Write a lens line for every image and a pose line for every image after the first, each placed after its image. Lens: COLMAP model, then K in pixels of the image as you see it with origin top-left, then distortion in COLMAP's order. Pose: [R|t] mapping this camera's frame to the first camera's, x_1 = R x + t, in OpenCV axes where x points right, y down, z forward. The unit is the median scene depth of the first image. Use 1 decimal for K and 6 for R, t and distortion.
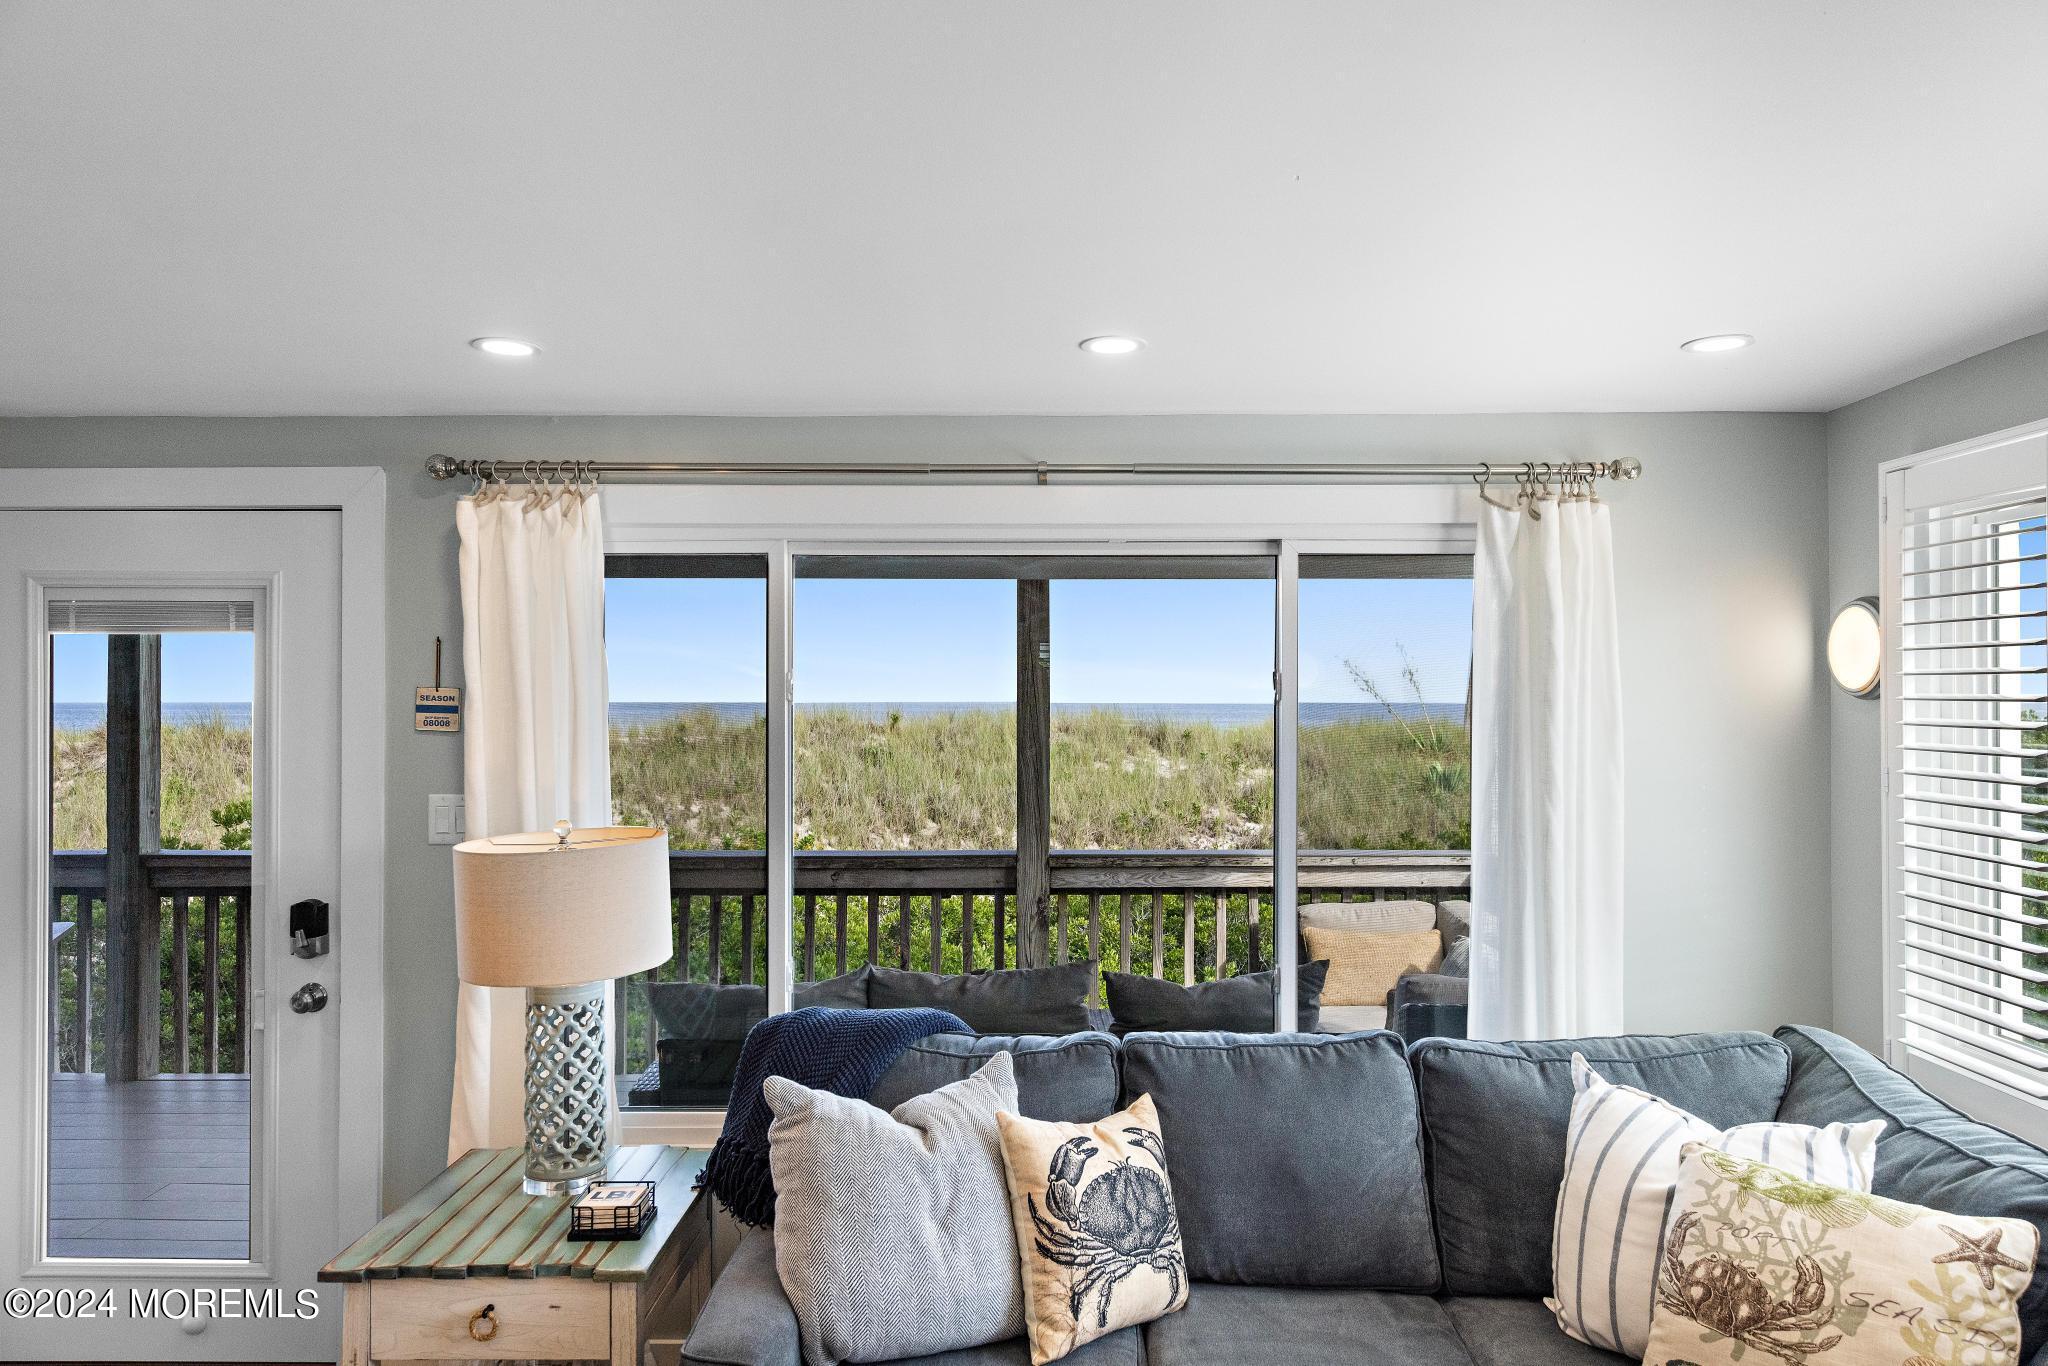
lens RADIAL K [[1292.3, 0, 1027.1], [0, 1292.3, 694.5], [0, 0, 1]] dist [0.000467, 0.004283]
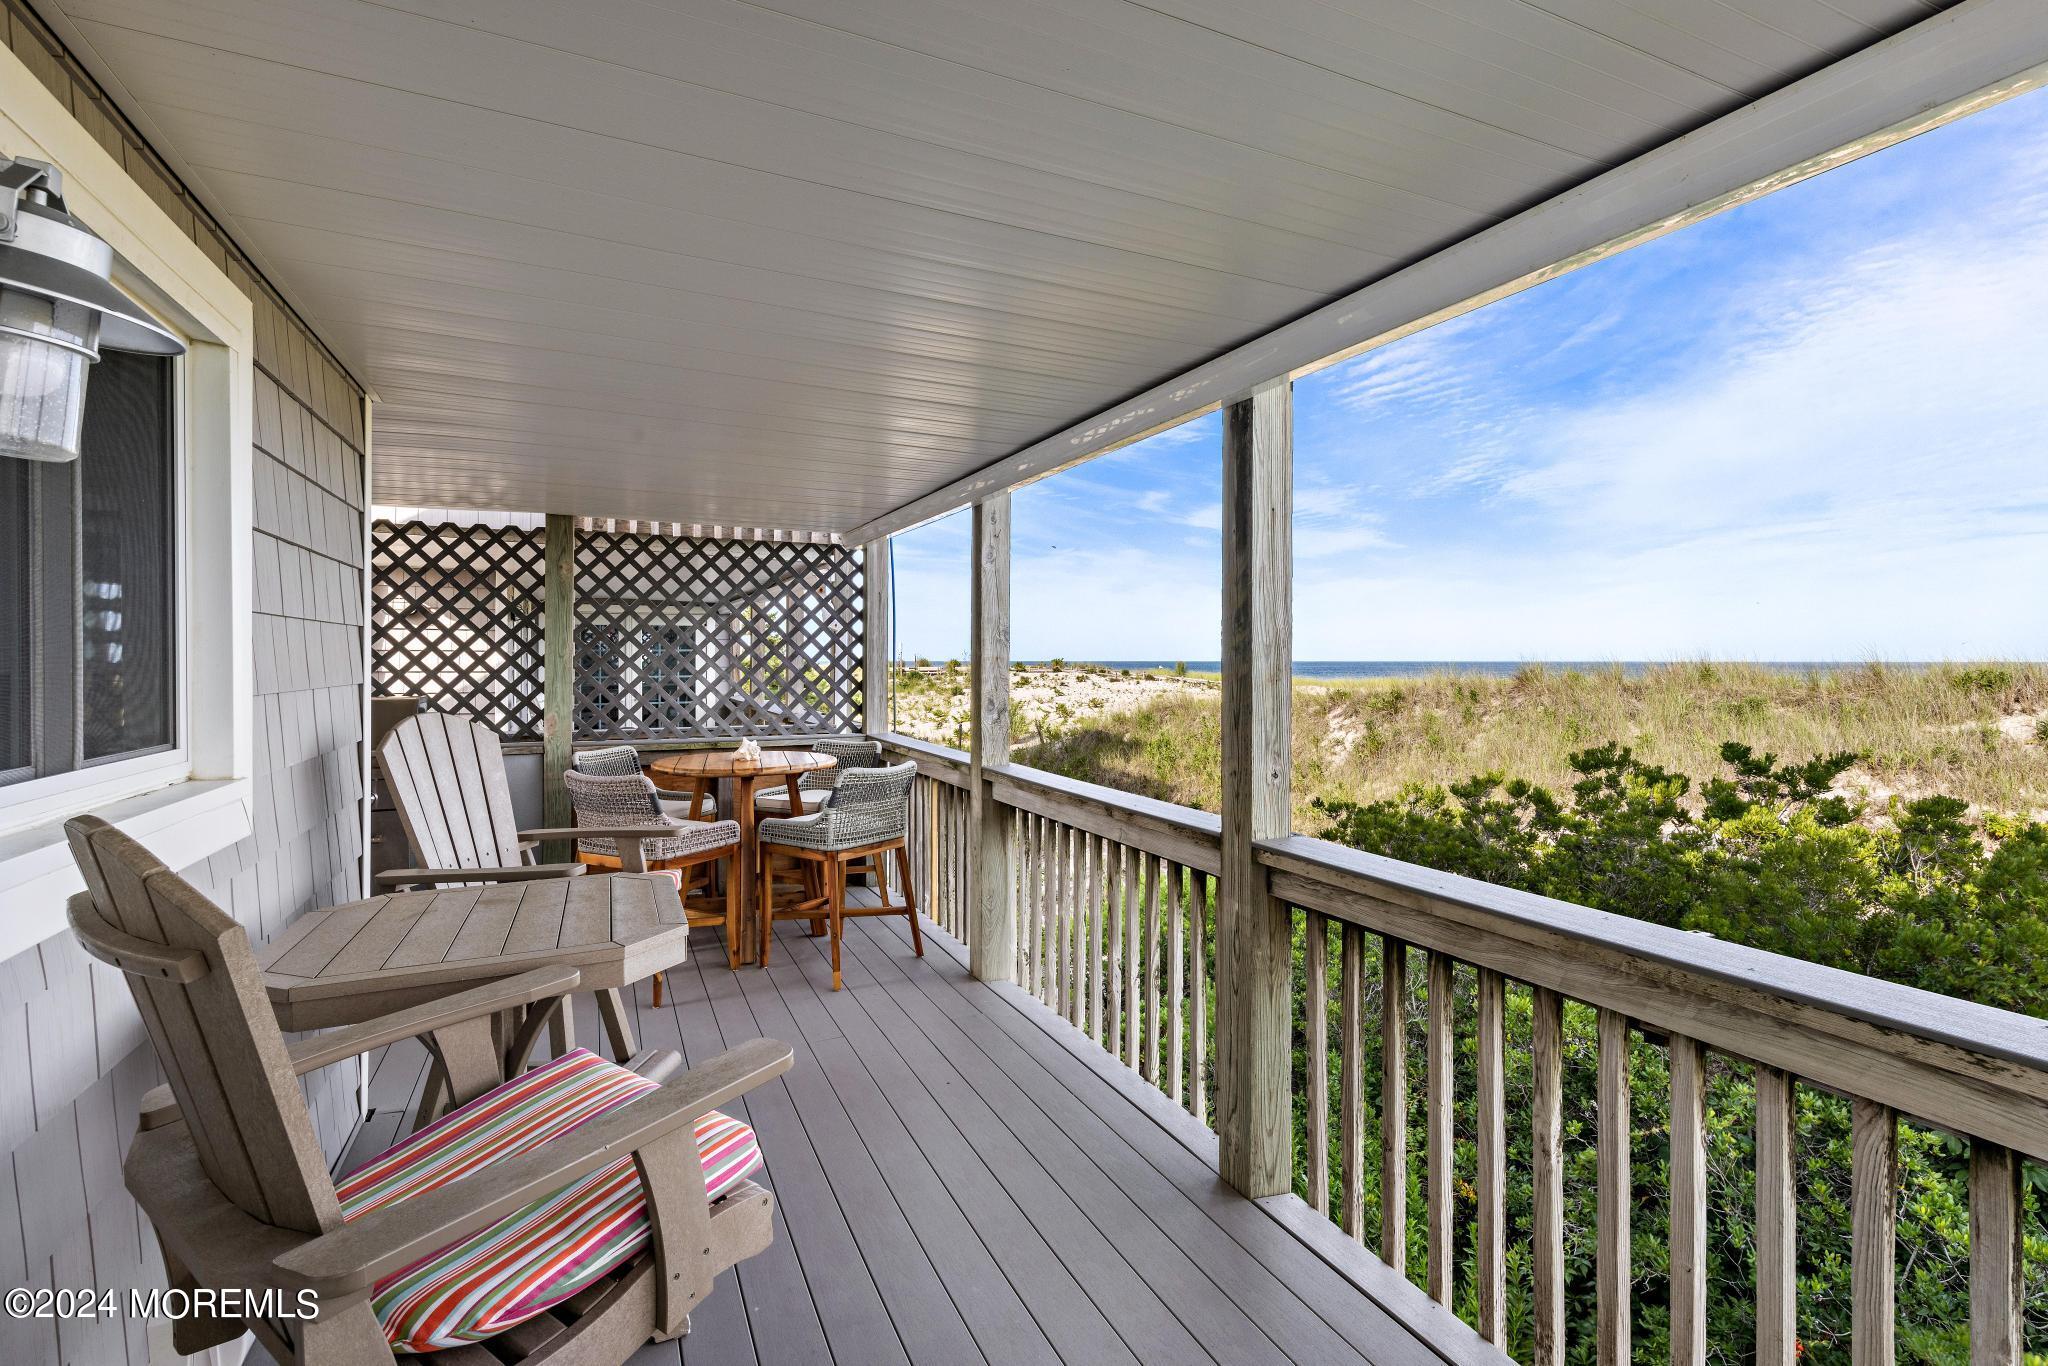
lens RADIAL K [[970.0, 0, 1028.1], [0, 970.0, 665.6], [0, 0, 1]] dist [-0.001020, -0.000073]
pose [[0.417256, 0.004826, -0.908776, -0.567891], [0.004527, 0.999962, 0.007389, 0.064964], [0.908778, -0.007197, 0.417218, 1.314454]]
